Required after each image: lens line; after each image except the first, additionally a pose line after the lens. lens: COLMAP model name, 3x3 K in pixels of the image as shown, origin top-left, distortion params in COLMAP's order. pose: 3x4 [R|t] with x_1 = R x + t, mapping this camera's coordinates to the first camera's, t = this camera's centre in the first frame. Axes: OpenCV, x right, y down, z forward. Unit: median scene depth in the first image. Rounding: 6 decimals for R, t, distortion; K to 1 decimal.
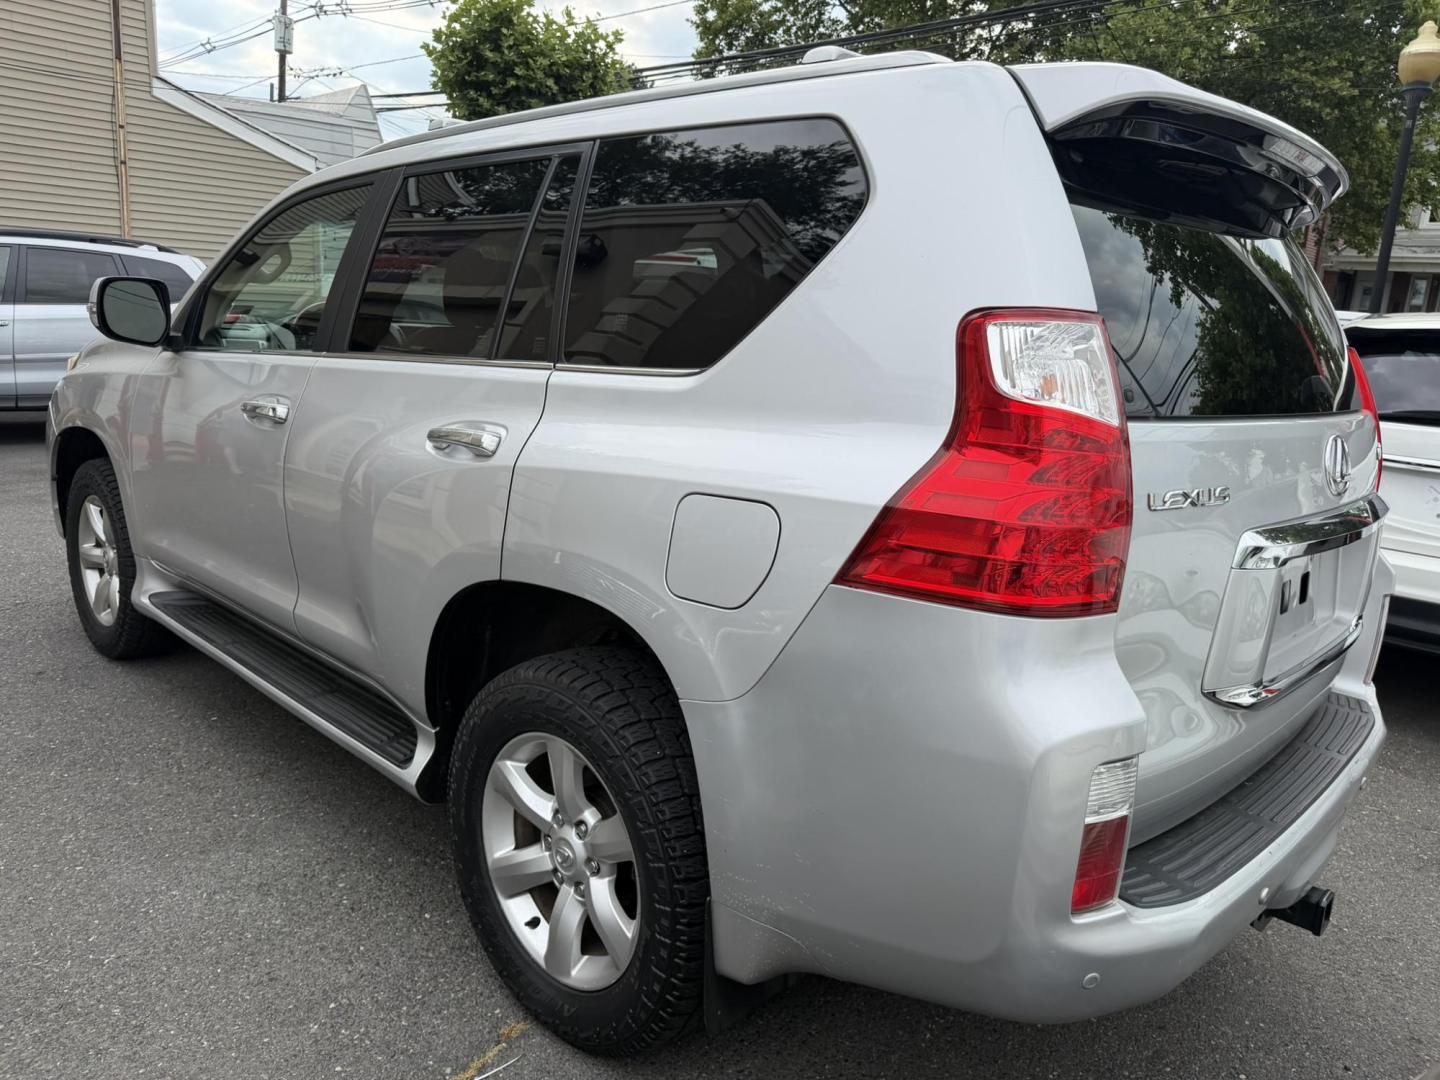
lens RADIAL K [[1016.3, 0, 720.0], [0, 1016.3, 540.0], [0, 0, 1]] dist [0.051648, -0.069314]
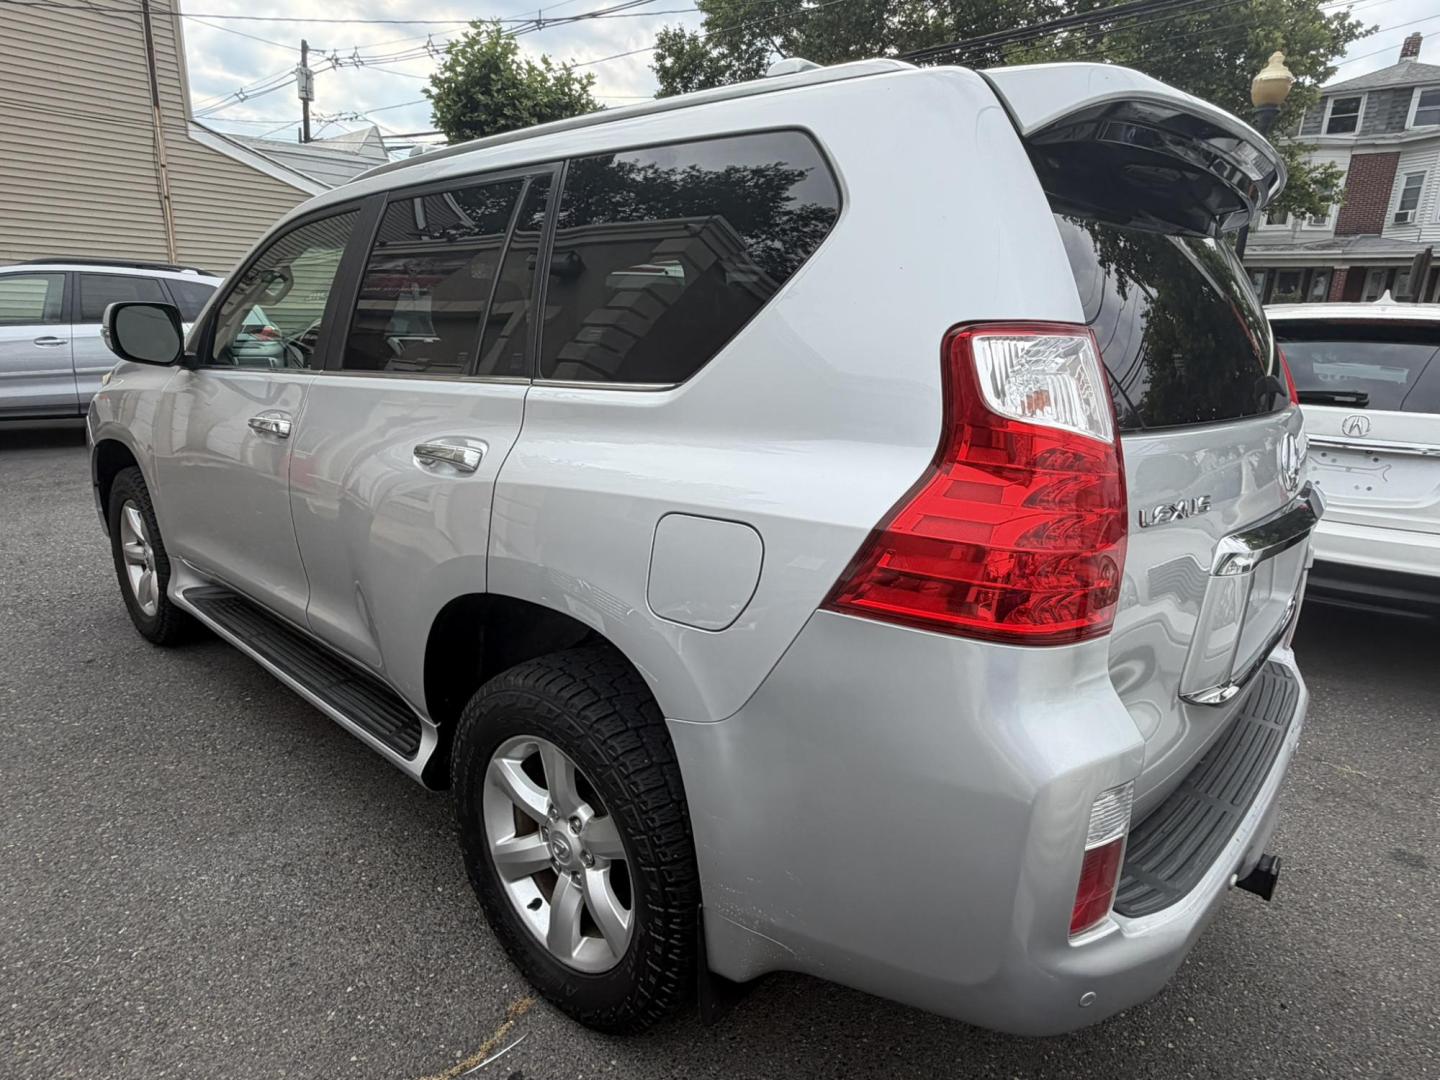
lens RADIAL K [[830.1, 0, 714.5], [0, 830.1, 537.4], [0, 0, 1]] dist [0.002647, -0.001348]
pose [[0.999102, -0.032235, 0.027510, -0.005046], [0.030957, 0.998477, 0.045676, -0.037009], [-0.028941, -0.044783, 0.998577, 0.118944]]
